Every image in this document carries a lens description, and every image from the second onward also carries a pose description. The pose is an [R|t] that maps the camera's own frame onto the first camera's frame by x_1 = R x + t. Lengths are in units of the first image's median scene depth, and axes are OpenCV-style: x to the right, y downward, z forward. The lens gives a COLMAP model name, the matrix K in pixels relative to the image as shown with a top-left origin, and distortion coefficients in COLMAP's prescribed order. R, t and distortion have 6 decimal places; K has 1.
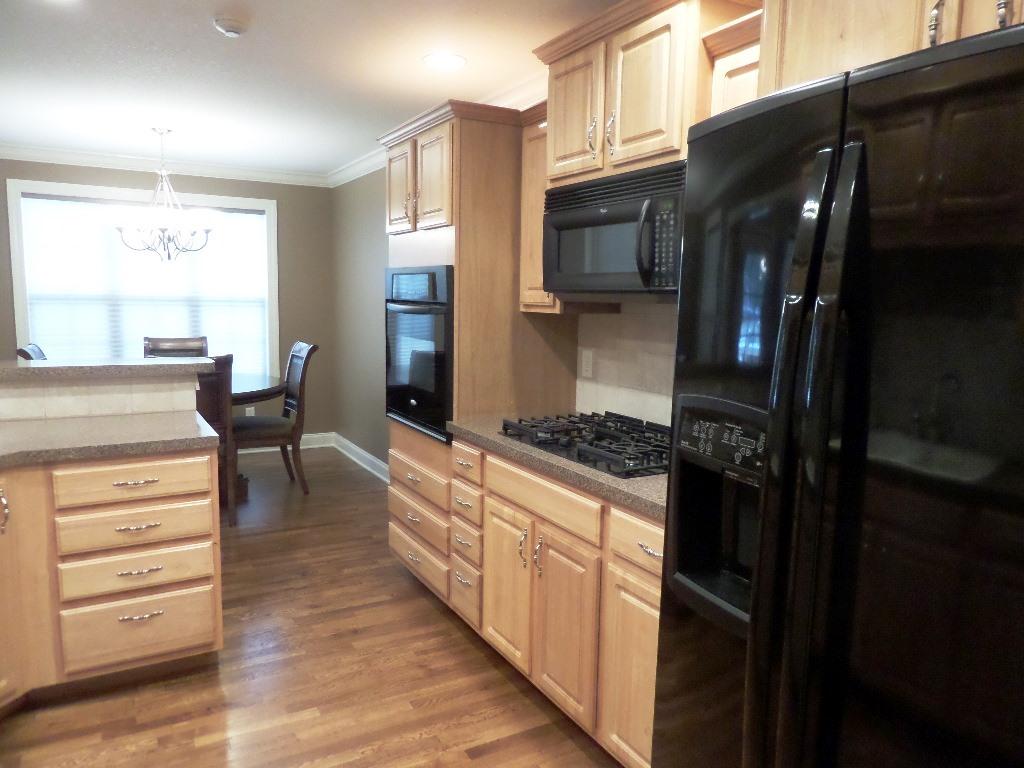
lens RADIAL K [[730.5, 0, 510.6], [0, 730.5, 383.6], [0, 0, 1]] dist [-0.014374, 0.007092]
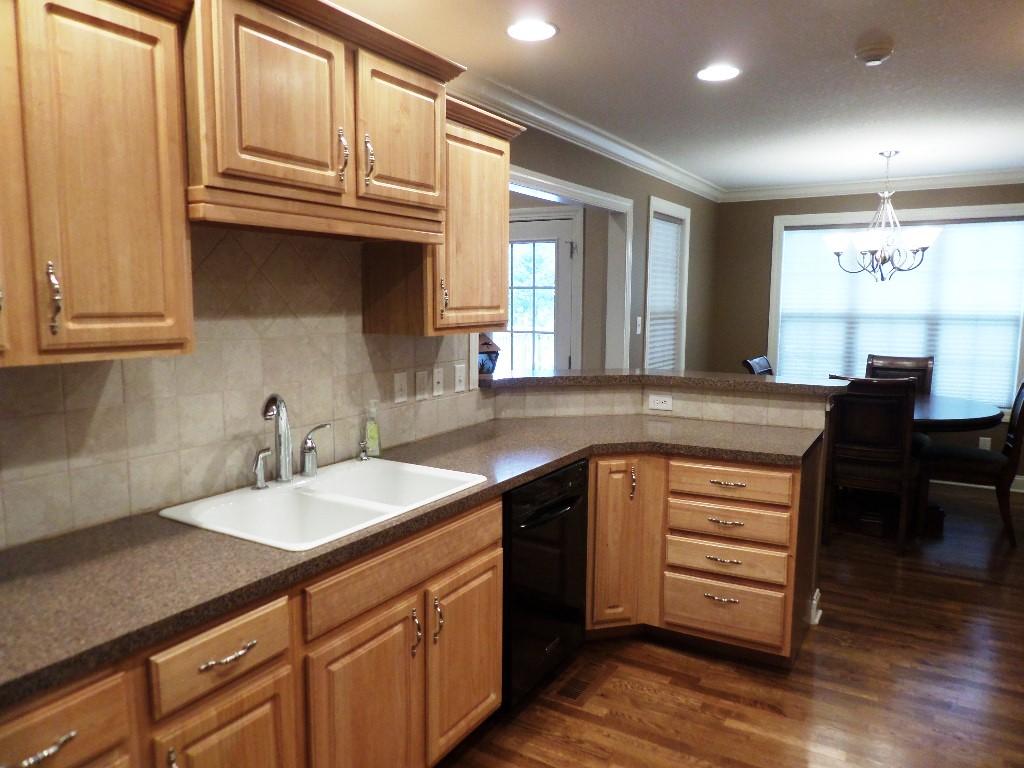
lens RADIAL K [[730.5, 0, 510.4], [0, 730.5, 380.2], [0, 0, 1]] dist [-0.014374, 0.007092]
pose [[0.495079, 0.077893, -0.865349, 0.307476], [-0.093477, 0.994967, 0.036081, -0.037740], [0.863805, 0.063027, 0.499869, 0.105364]]
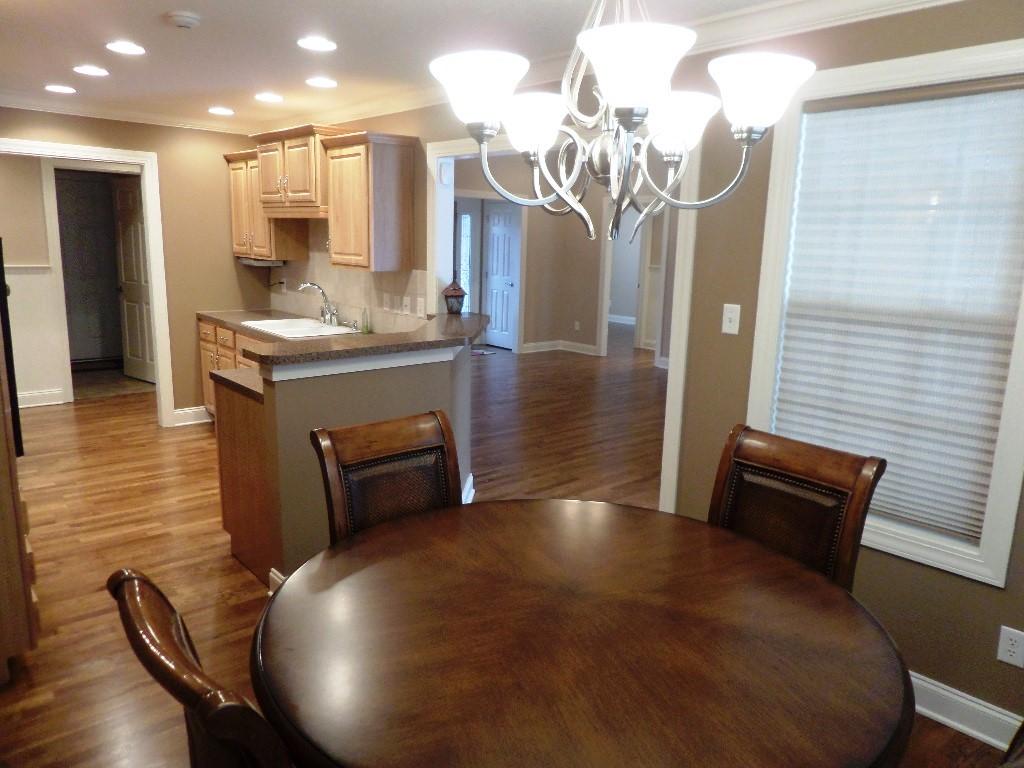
lens RADIAL K [[730.5, 0, 514.7], [0, 730.5, 389.0], [0, 0, 1]] dist [-0.014374, 0.007092]
pose [[-0.977473, -0.016071, -0.210450, -0.954123], [-0.081989, 0.947703, 0.308444, -0.464825], [0.194487, 0.318750, -0.927671, 3.087524]]
